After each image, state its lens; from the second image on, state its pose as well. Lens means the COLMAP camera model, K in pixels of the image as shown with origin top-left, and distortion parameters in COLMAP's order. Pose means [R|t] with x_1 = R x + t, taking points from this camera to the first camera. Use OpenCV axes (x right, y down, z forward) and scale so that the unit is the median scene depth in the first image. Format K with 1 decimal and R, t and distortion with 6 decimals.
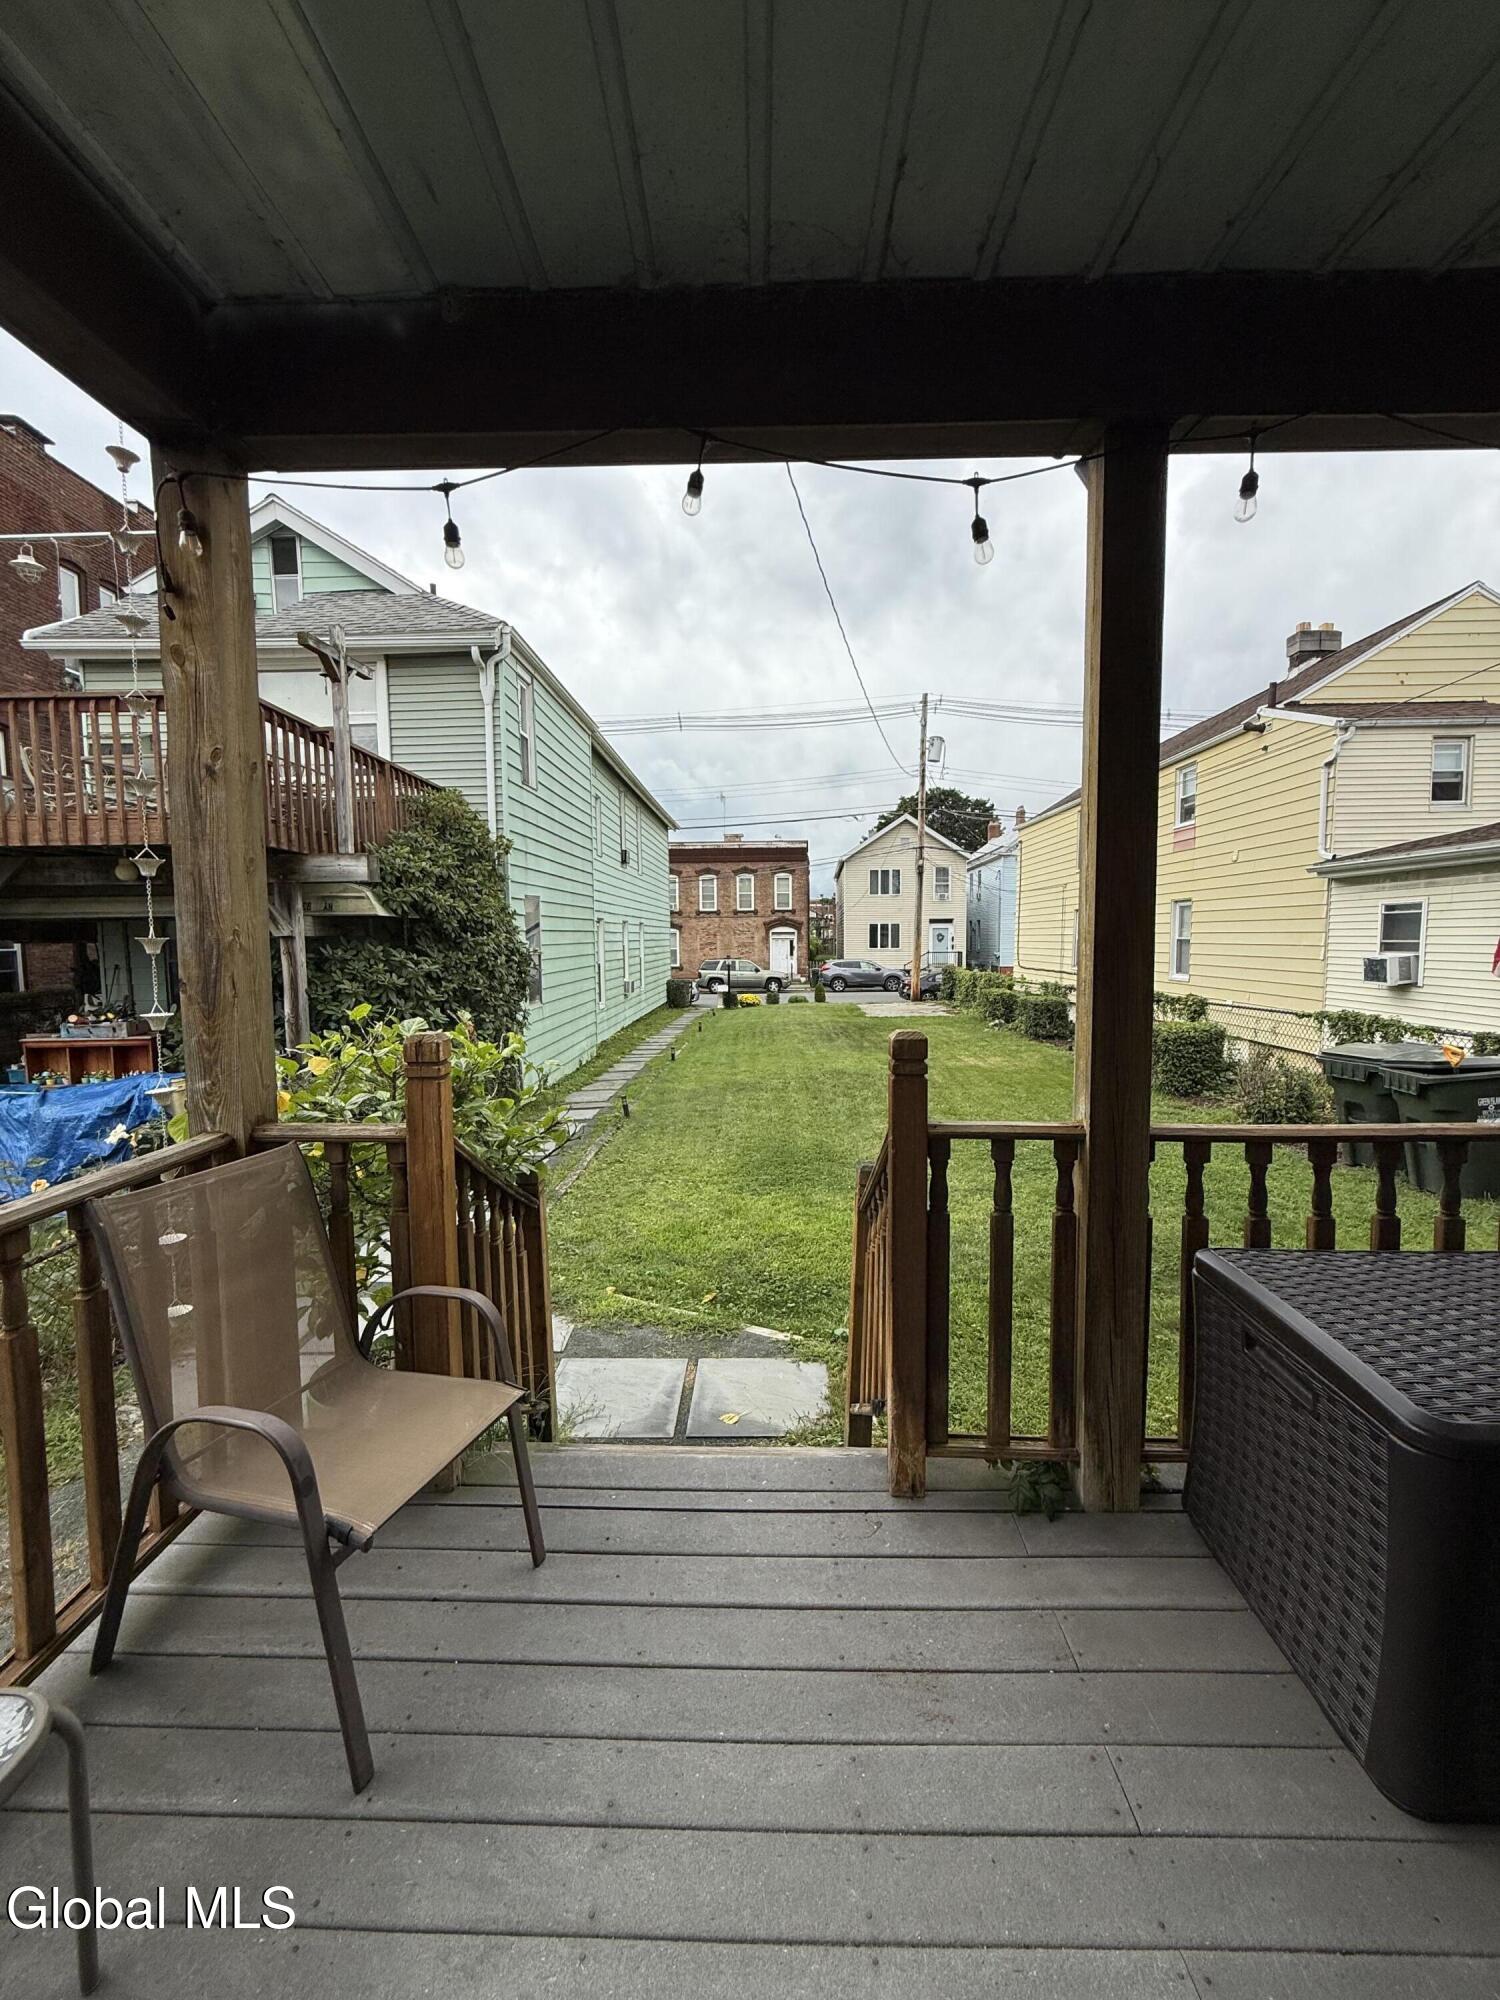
lens RADIAL K [[796.0, 0, 752.9], [0, 796.0, 999.1], [0, 0, 1]] dist [-0.001390, -0.000029]
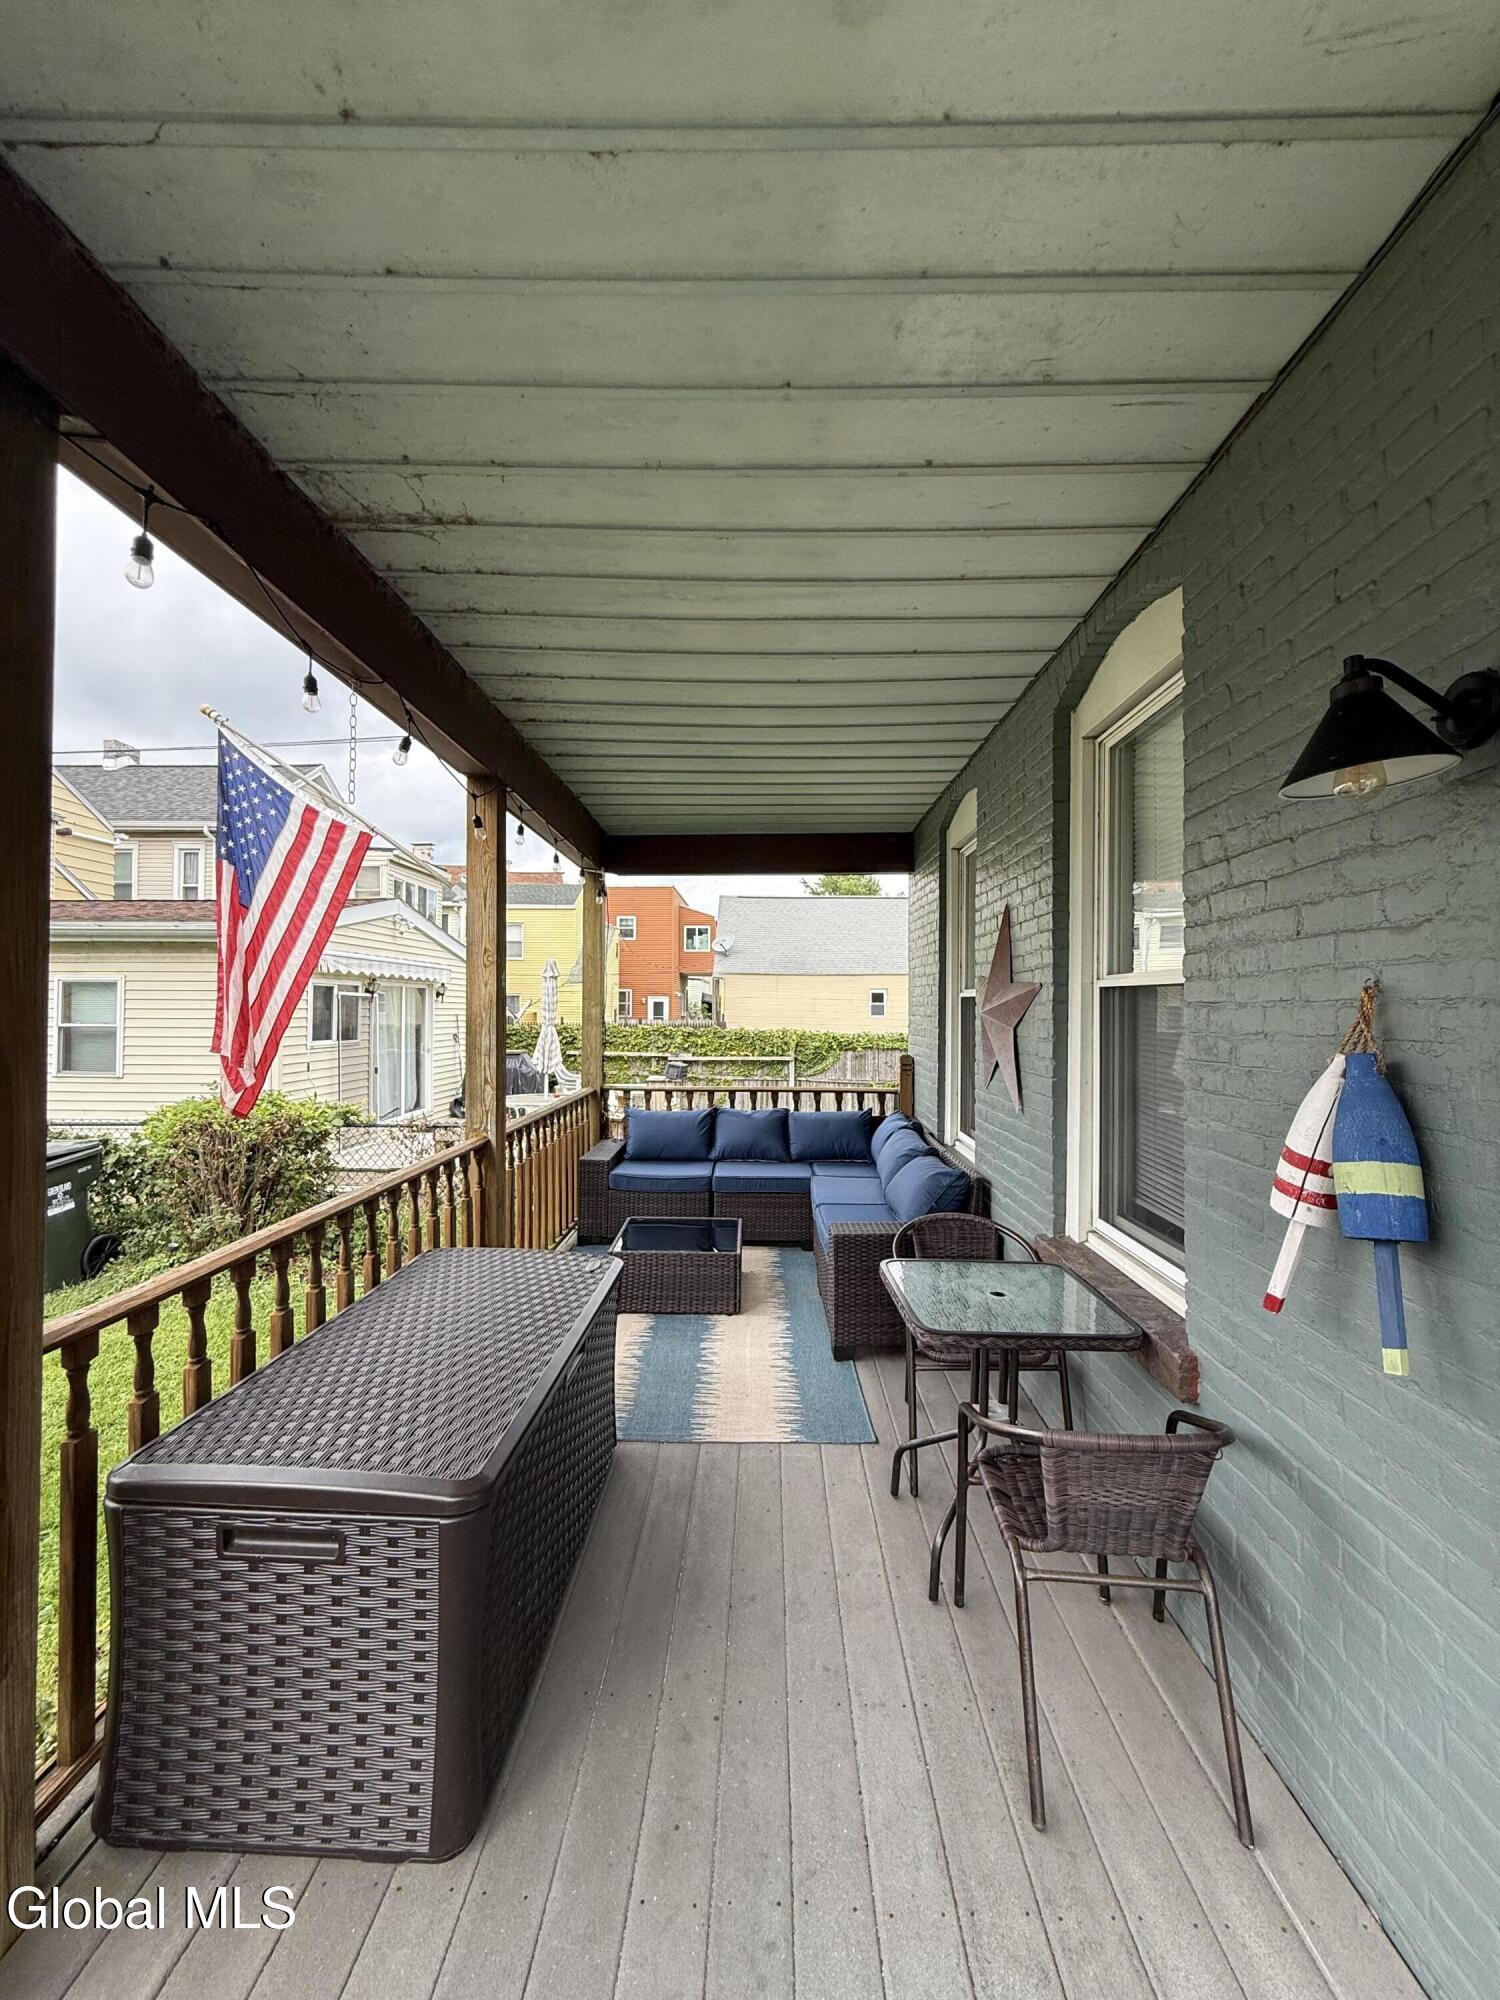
lens RADIAL K [[796.0, 0, 752.9], [0, 796.0, 999.1], [0, 0, 1]] dist [-0.001390, -0.000029]
pose [[-0.005256, 0.019576, 0.999795, -0.243821], [0.067282, 0.997550, -0.019179, -0.100020], [-0.997720, 0.067167, -0.006560, 0.384619]]
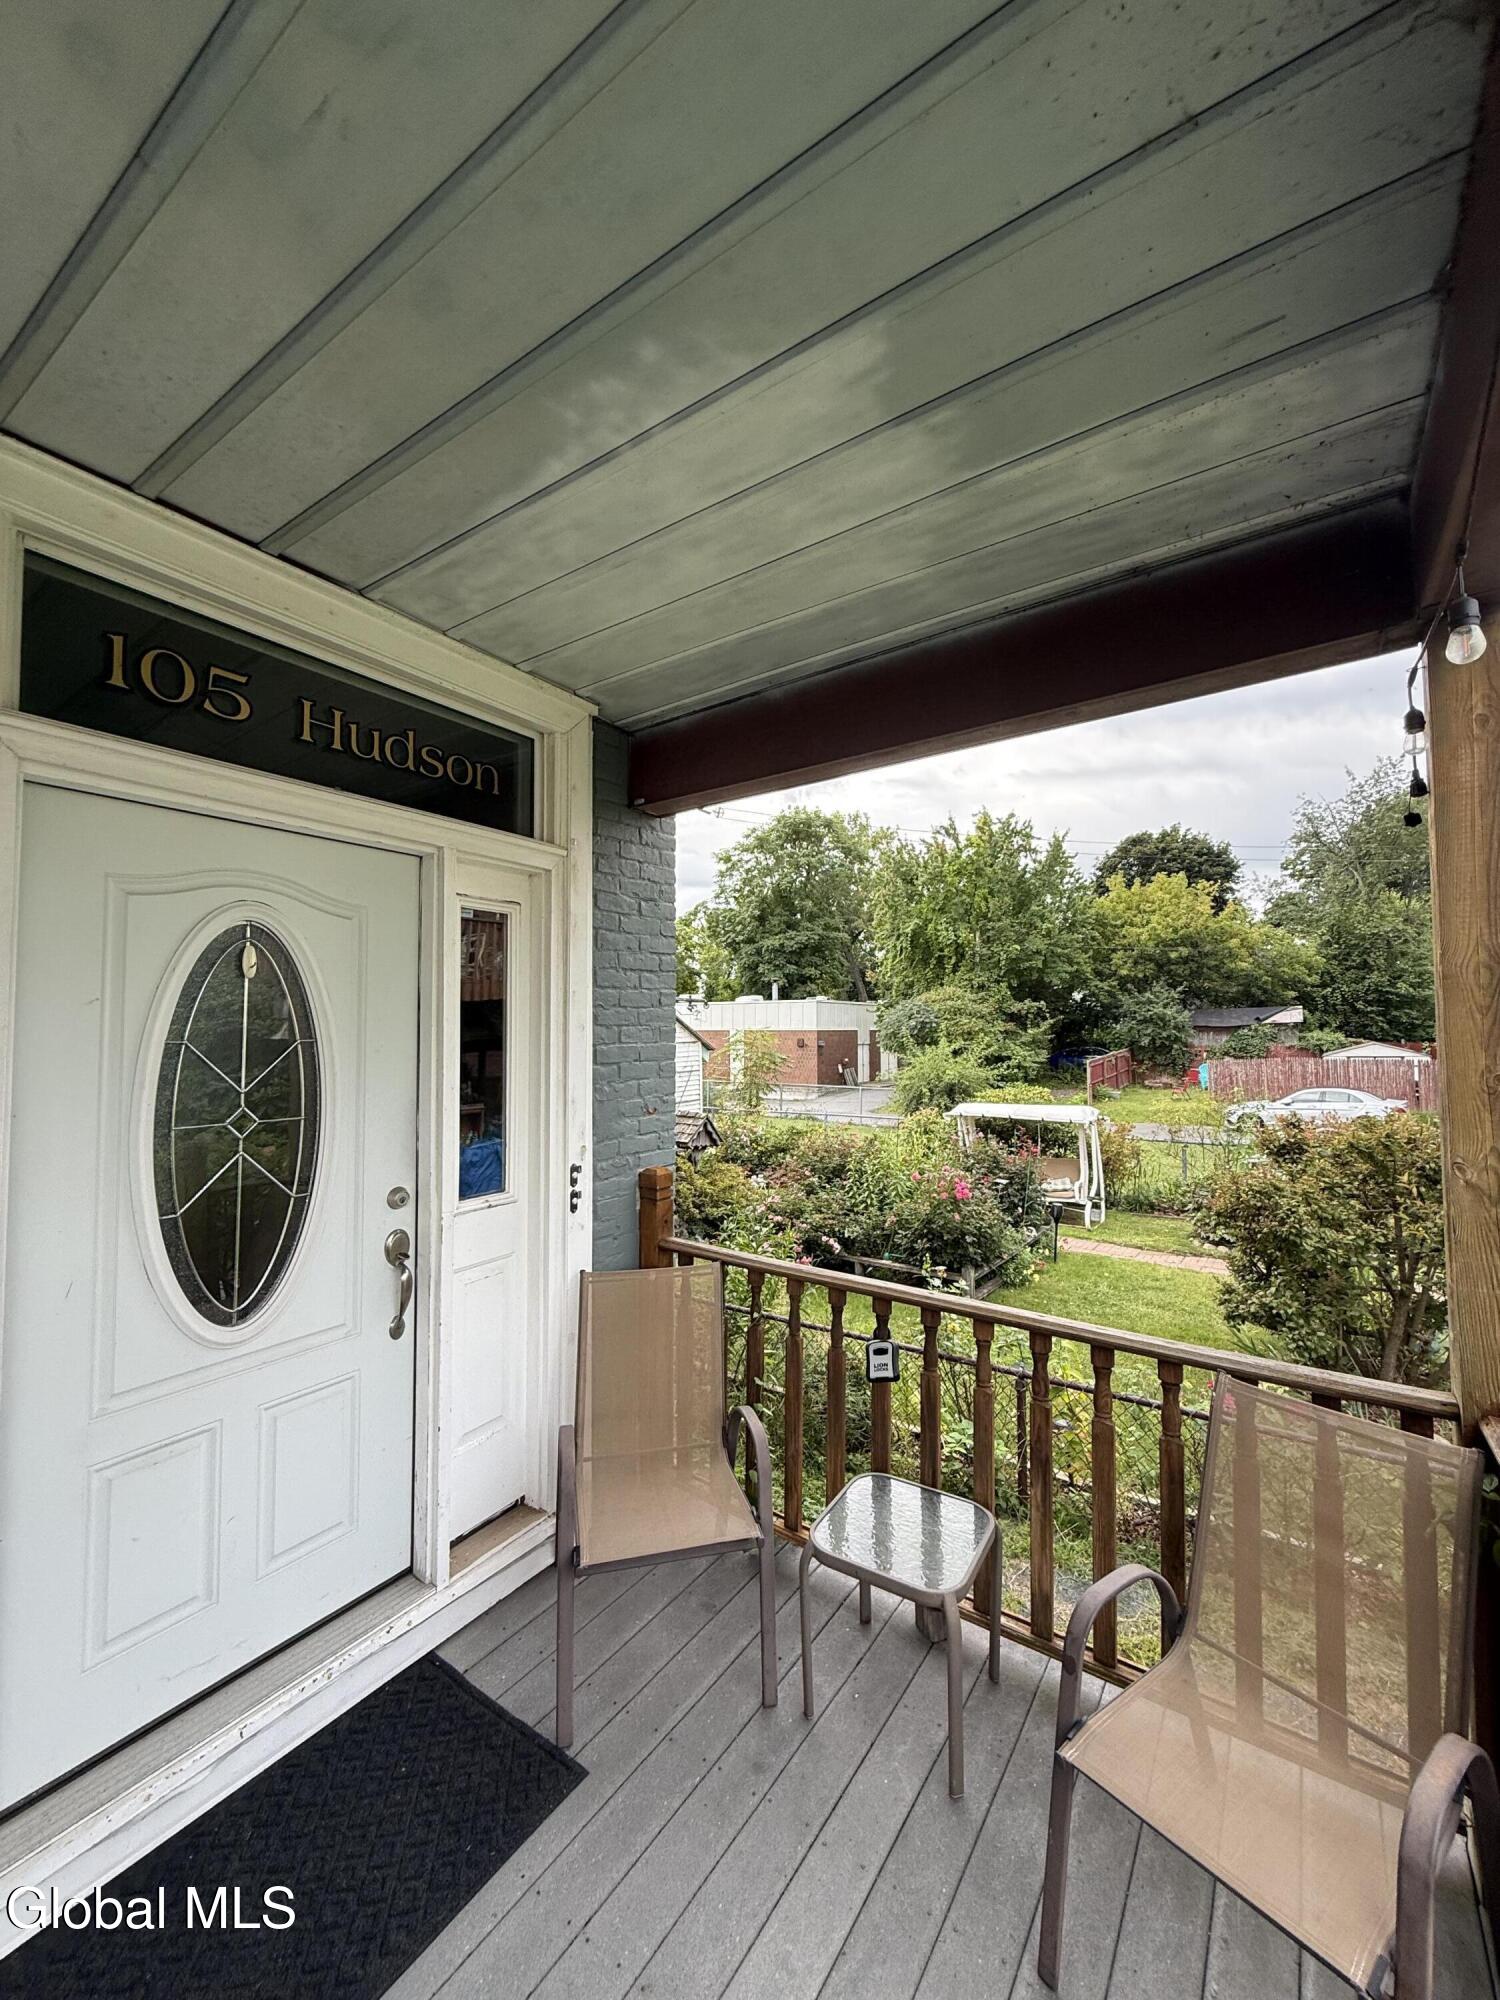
lens RADIAL K [[796.0, 0, 752.9], [0, 796.0, 999.1], [0, 0, 1]] dist [-0.001390, -0.000029]
pose [[-0.546347, -0.027824, -0.837097, 0.532278], [-0.055733, 0.998441, 0.003188, -0.251973], [0.835703, 0.048395, -0.547046, 0.956067]]
